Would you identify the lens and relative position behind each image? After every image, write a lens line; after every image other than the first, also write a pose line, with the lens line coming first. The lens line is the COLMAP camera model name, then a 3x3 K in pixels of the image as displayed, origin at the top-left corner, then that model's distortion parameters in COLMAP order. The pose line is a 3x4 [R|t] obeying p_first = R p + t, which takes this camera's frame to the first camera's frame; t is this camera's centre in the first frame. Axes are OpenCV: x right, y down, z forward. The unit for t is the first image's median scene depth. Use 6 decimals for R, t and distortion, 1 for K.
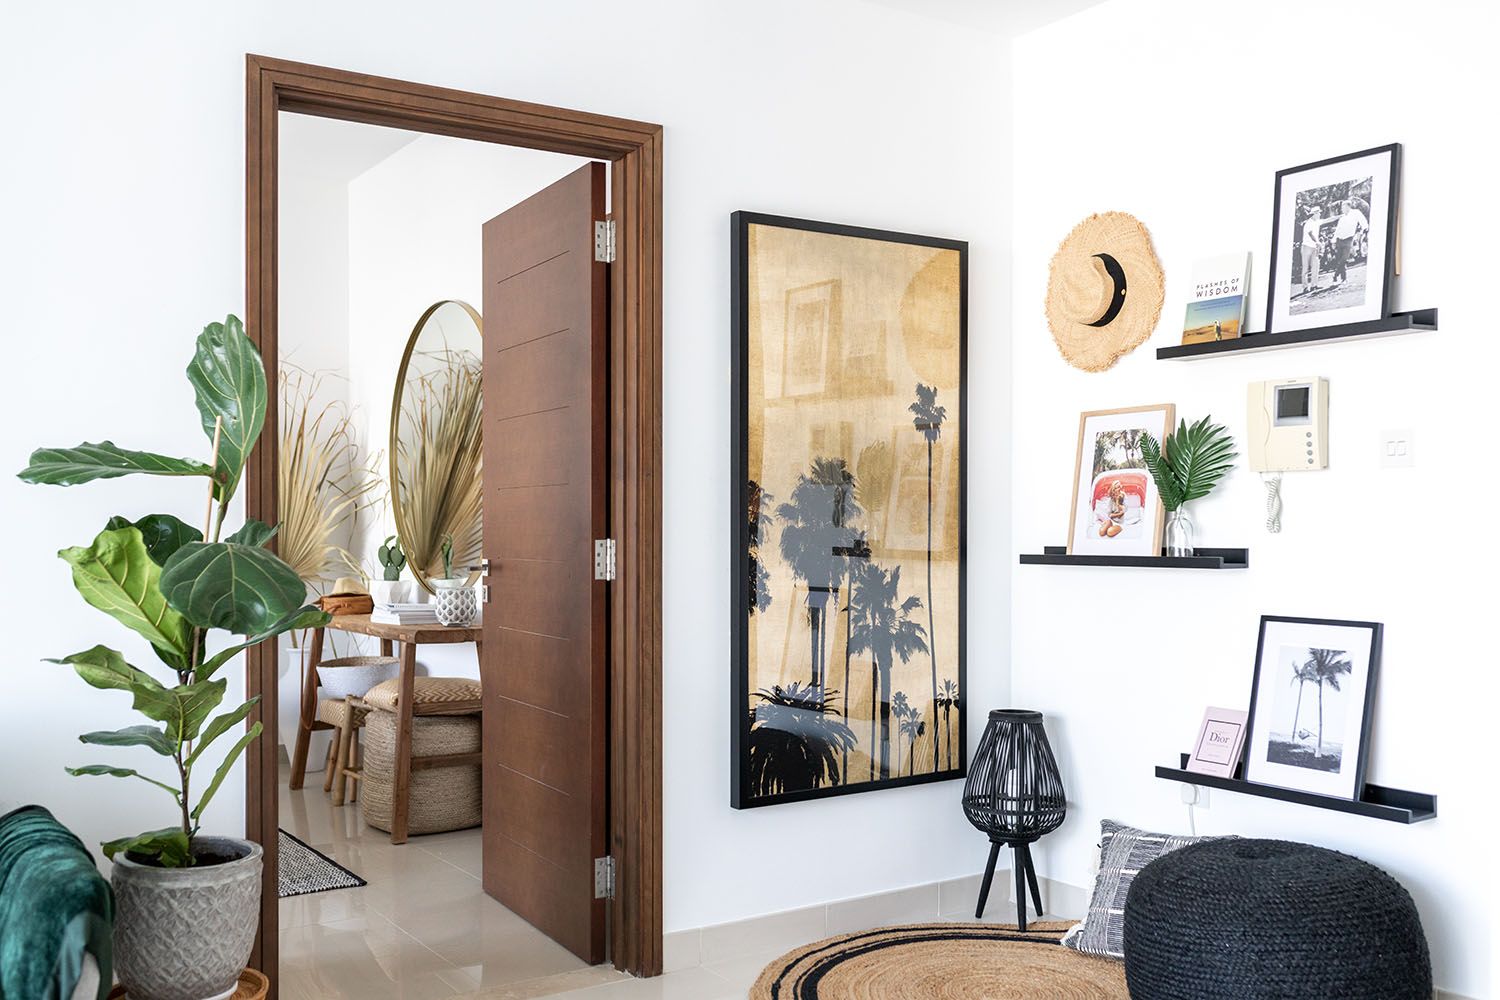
lens RADIAL K [[1424.5, 0, 750.0], [0, 1424.5, 500.0], [0, 0, 1]] dist [-0.015214, -0.012049]
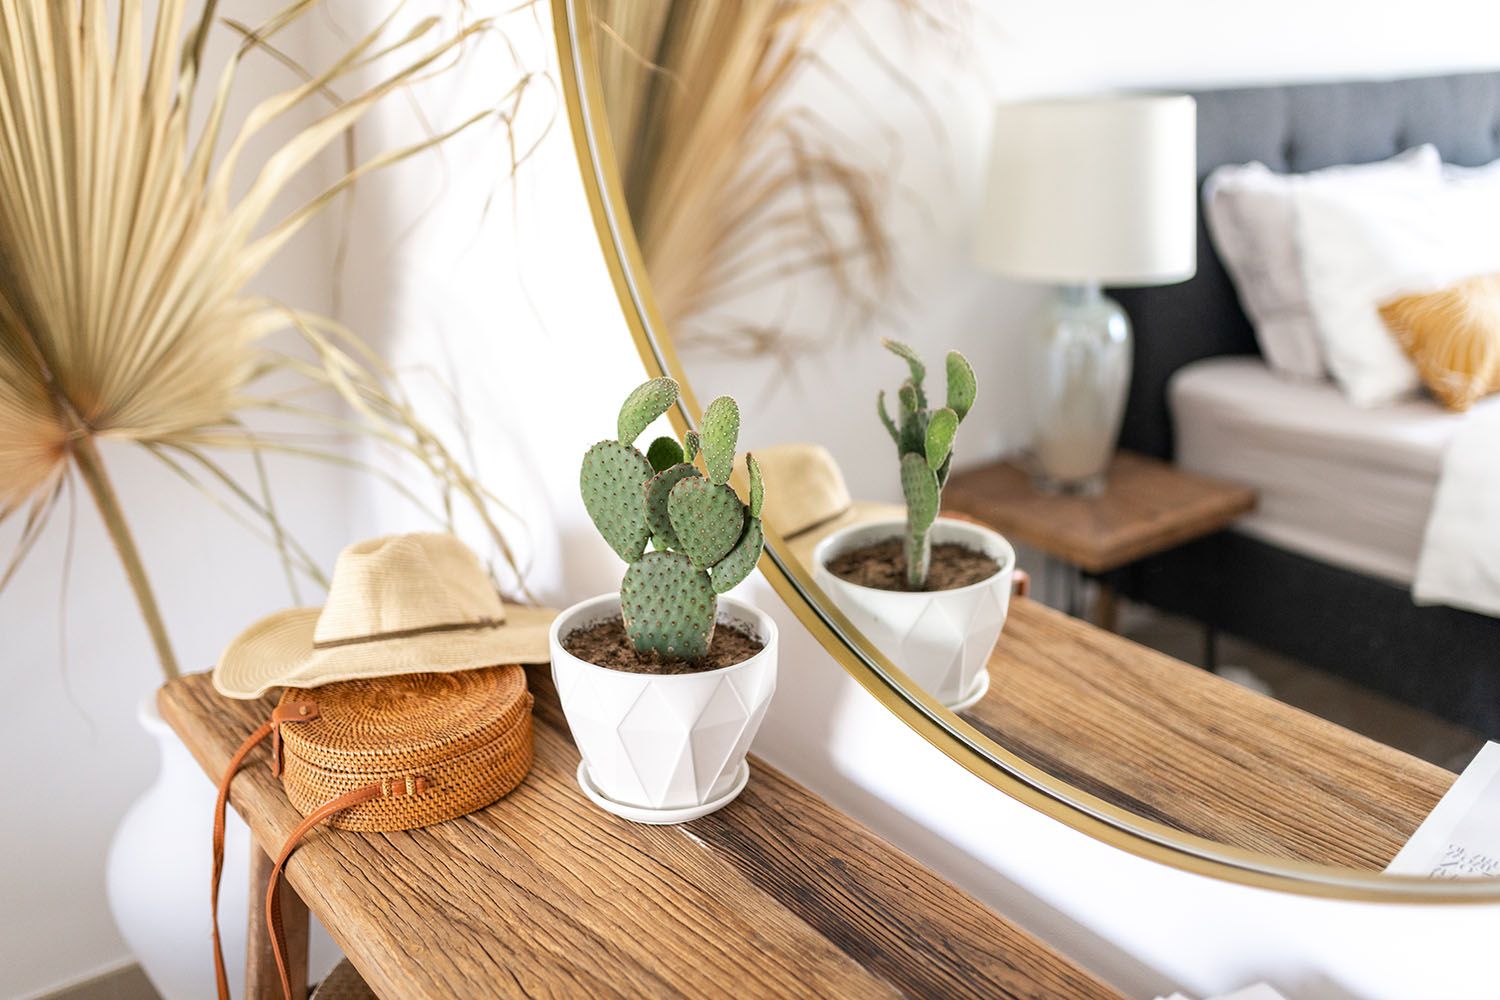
lens RADIAL K [[1424.5, 0, 750.0], [0, 1424.5, 500.0], [0, 0, 1]] dist [-0.015214, -0.012049]
pose [[0.998875, -0.016119, 0.044607, -0.229389], [0.000854, 0.946445, 0.322864, -0.014119], [-0.047422, -0.322463, 0.945393, 0.771215]]
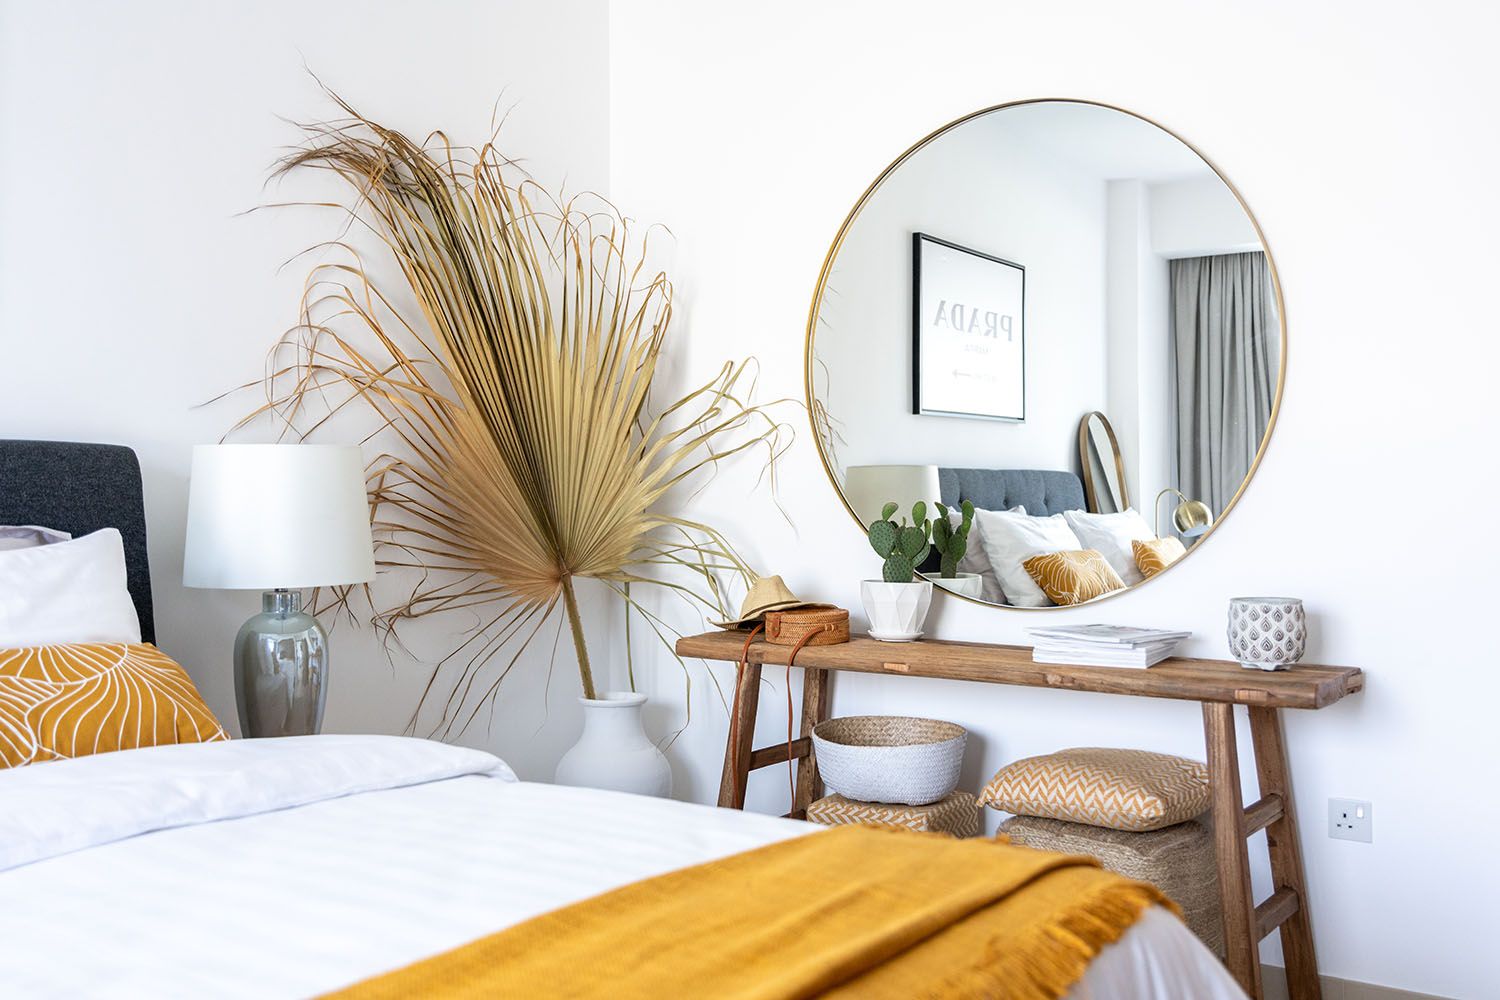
lens RADIAL K [[1424.5, 0, 750.0], [0, 1424.5, 500.0], [0, 0, 1]] dist [-0.015214, -0.012049]
pose [[0.934648, 0.001513, 0.355572, -0.466121], [-0.003887, 0.999975, 0.005961, 0.020708], [-0.355554, -0.006953, 0.934630, 0.457561]]
